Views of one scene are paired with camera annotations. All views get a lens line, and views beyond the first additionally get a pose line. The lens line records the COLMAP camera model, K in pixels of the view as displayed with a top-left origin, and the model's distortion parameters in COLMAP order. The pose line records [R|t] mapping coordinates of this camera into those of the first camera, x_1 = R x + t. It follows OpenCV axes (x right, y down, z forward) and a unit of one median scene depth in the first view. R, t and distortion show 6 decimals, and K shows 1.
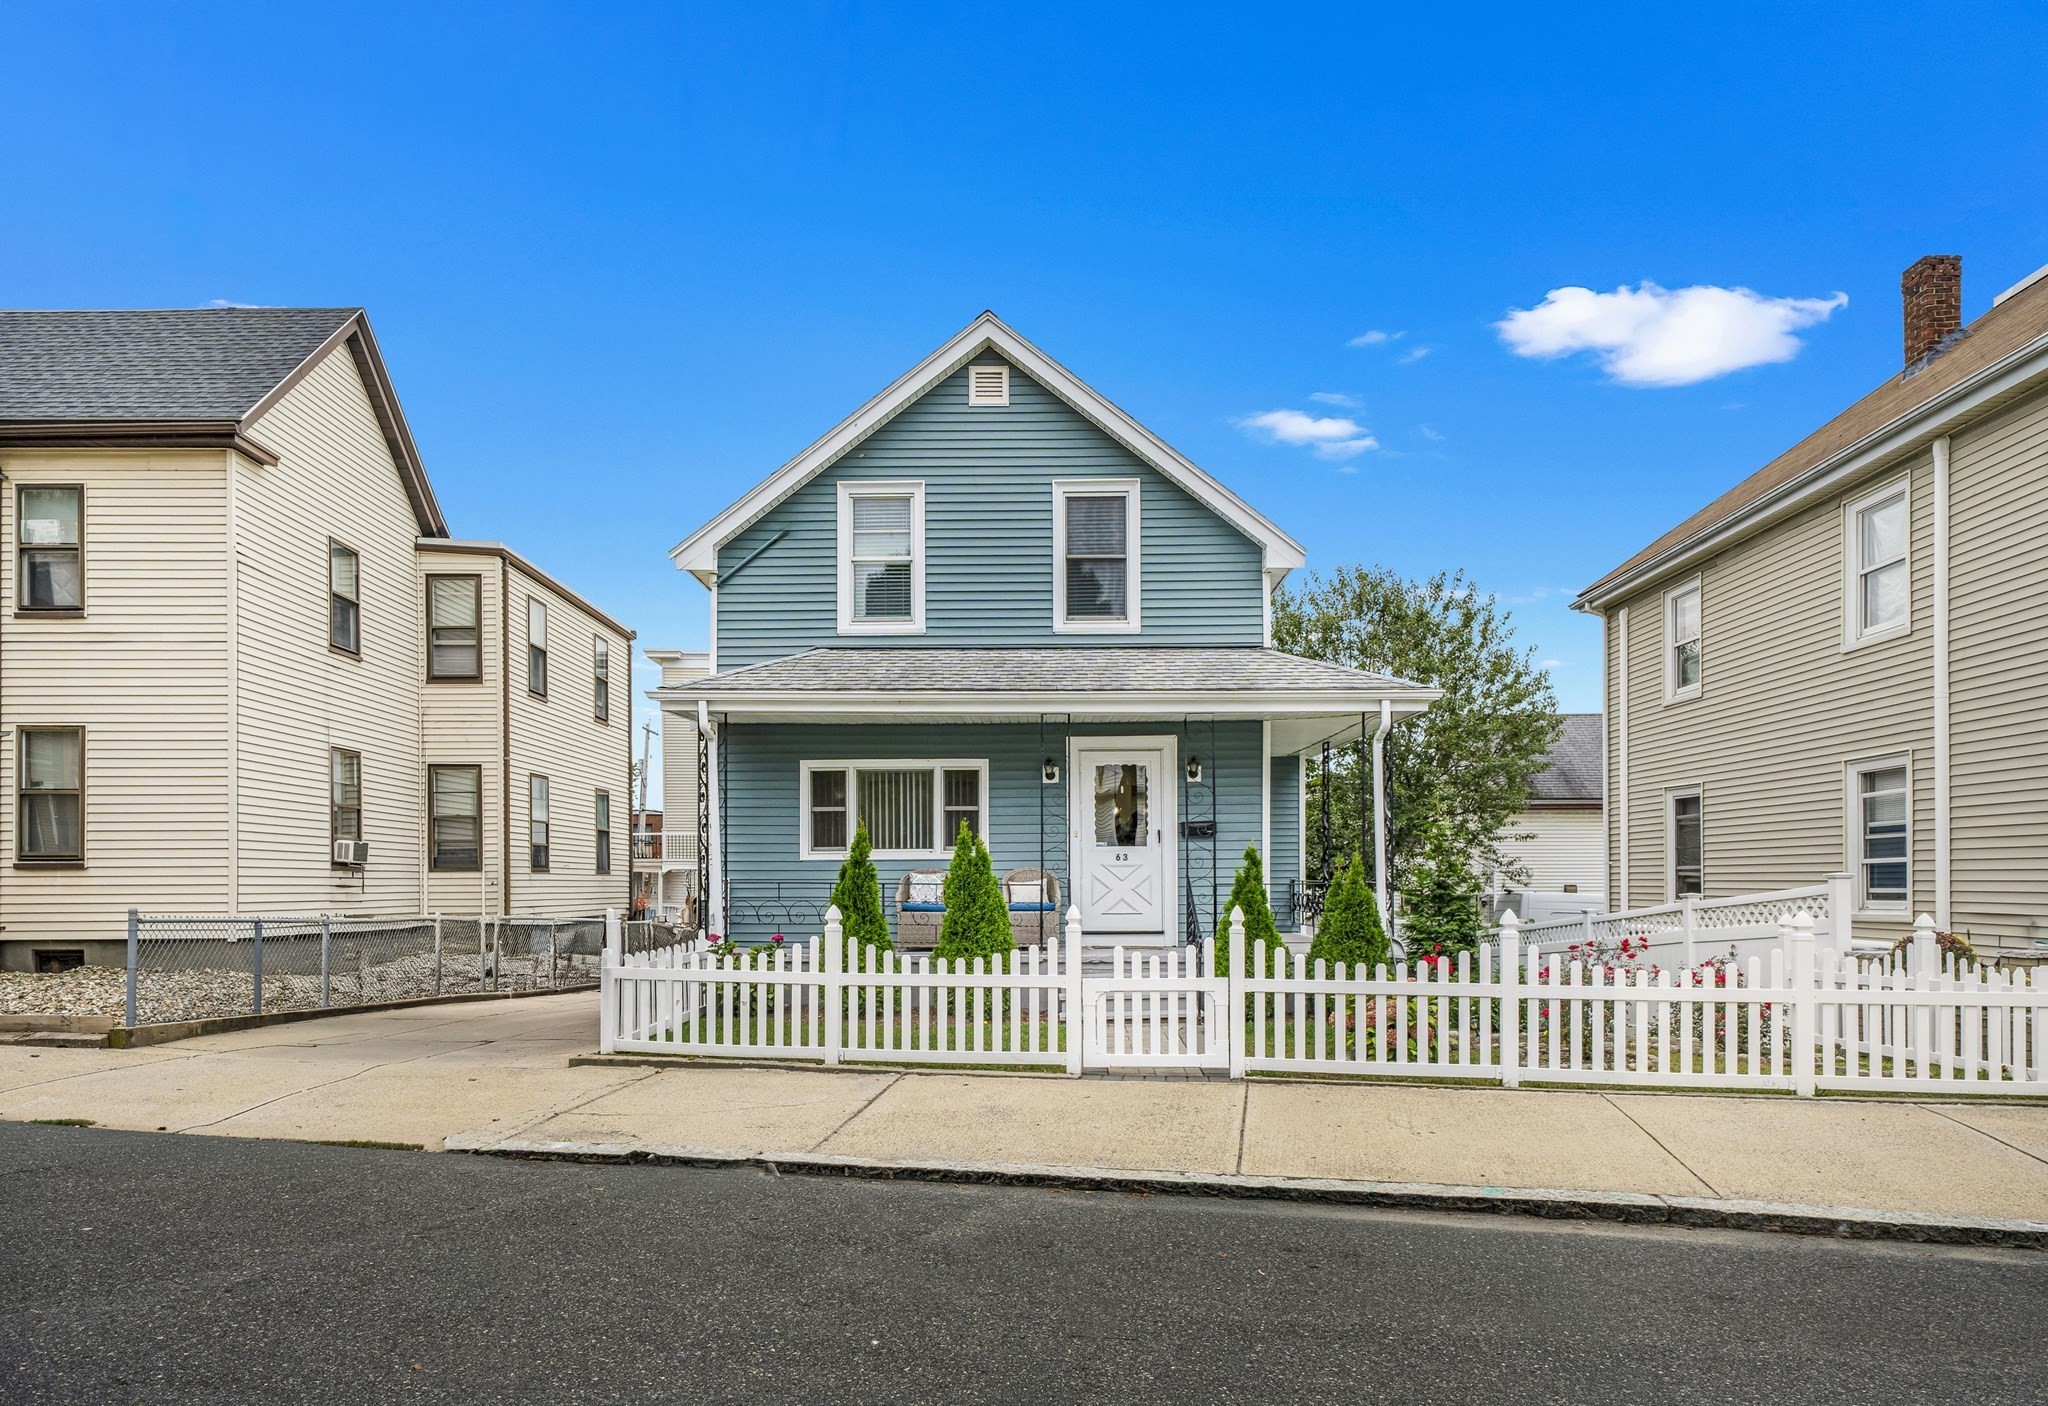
lens RADIAL K [[1203.4, 0, 1017.2], [0, 1203.4, 782.6], [0, 0, 1]] dist [-0.002845, -0.000109]
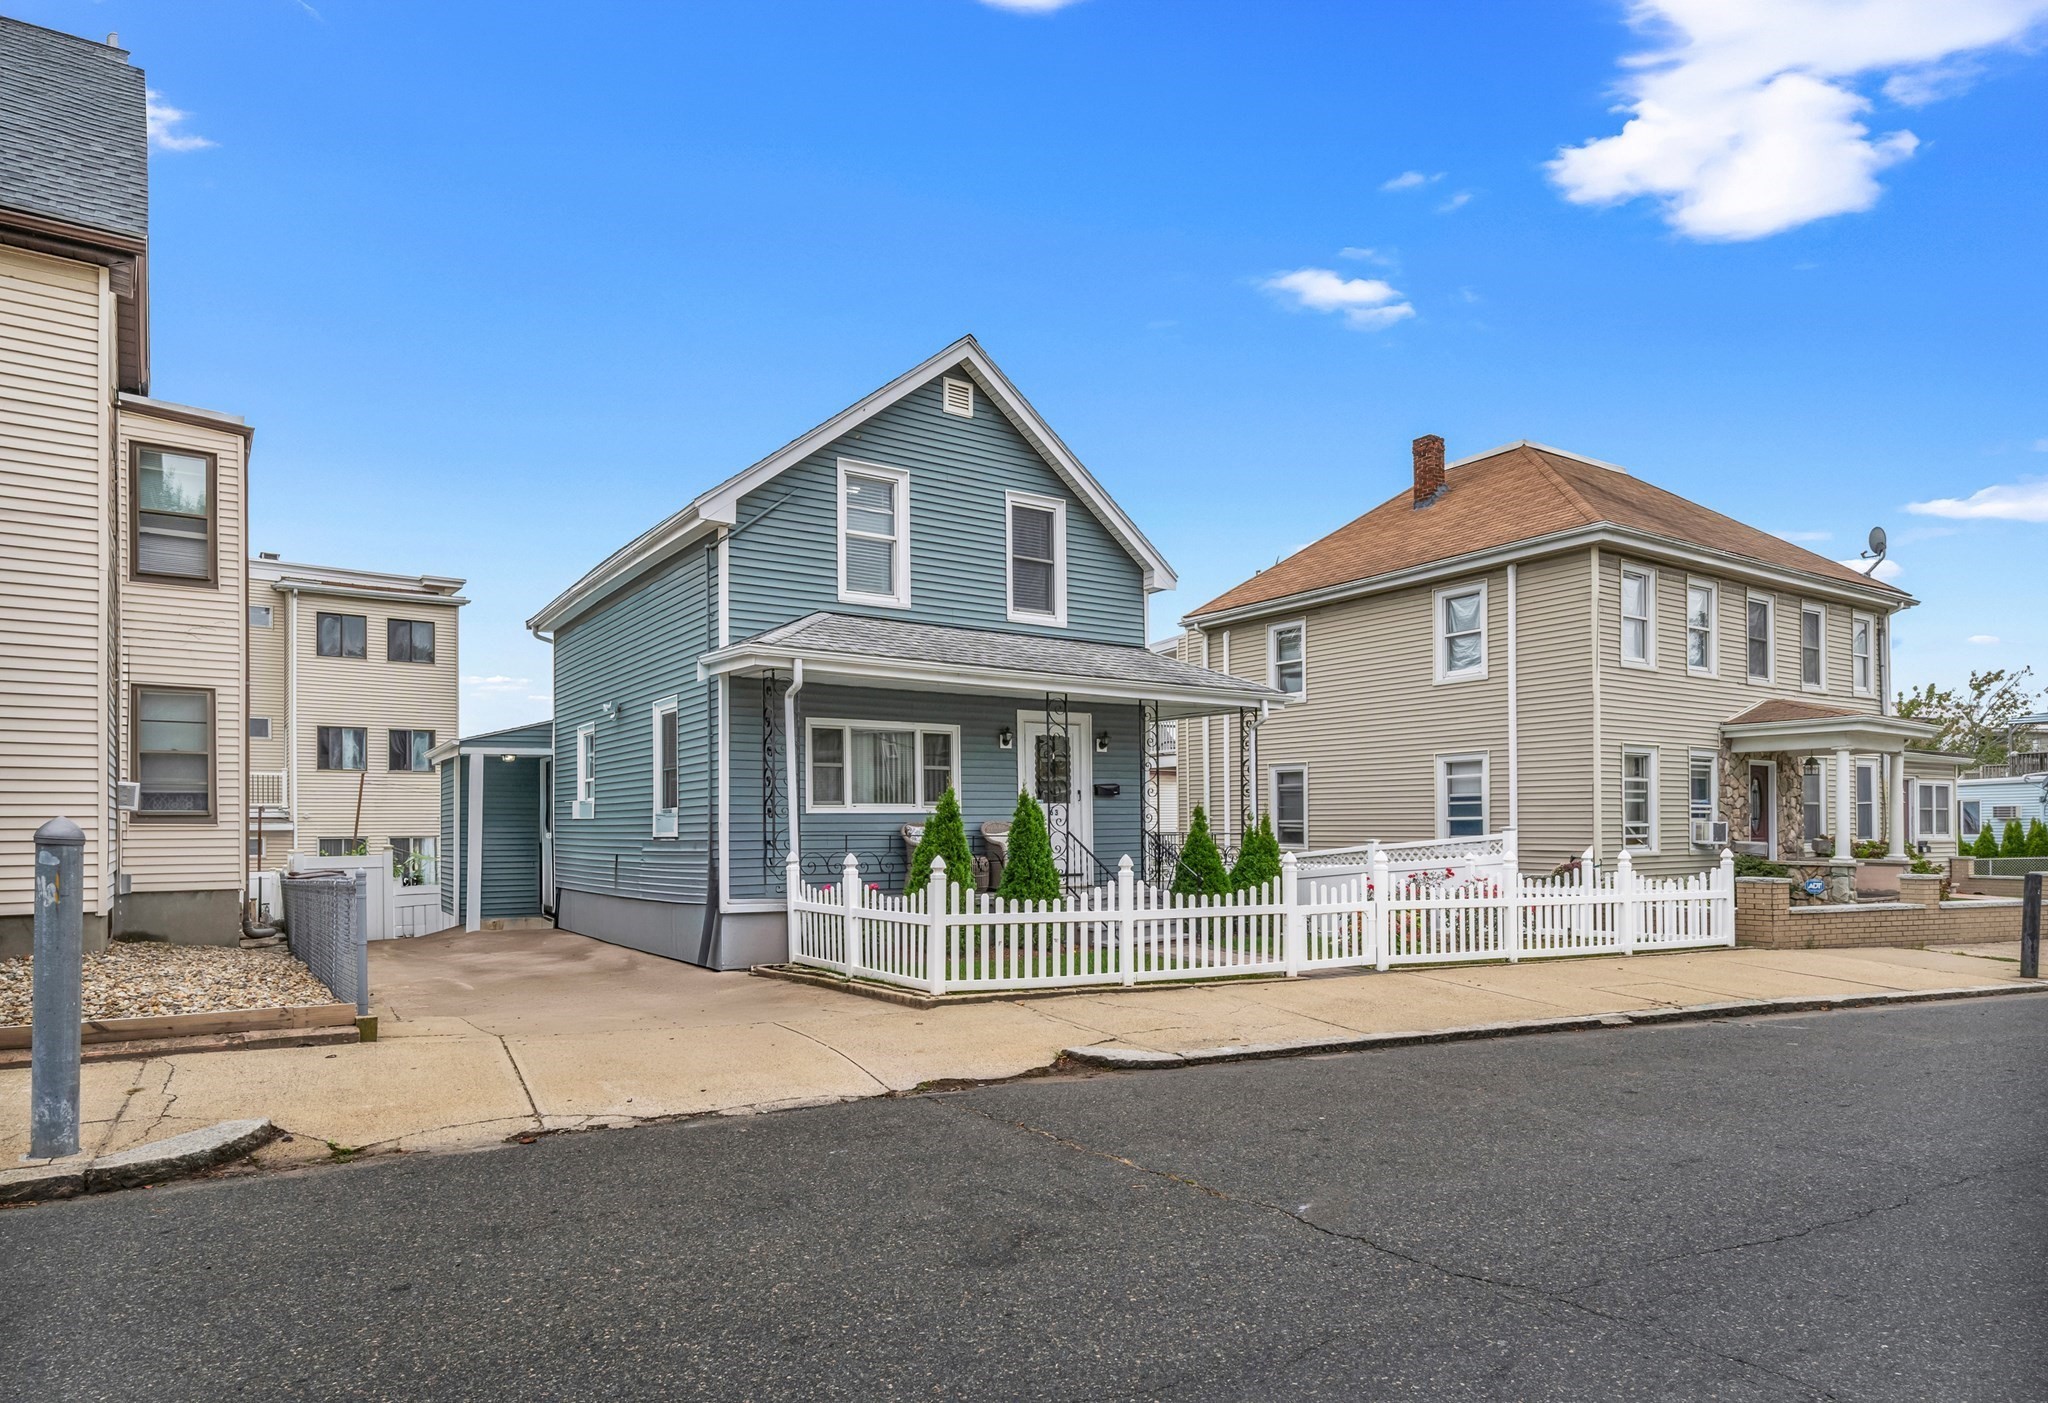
lens RADIAL K [[1159.8, 0, 1024.0], [0, 1159.8, 701.5], [0, 0, 1]] dist [-0.004155, -0.001317]
pose [[0.816988, 0.062207, 0.573289, -0.606218], [-0.046203, 0.998030, -0.042452, 0.001956], [-0.574800, 0.008195, 0.818253, 0.067941]]
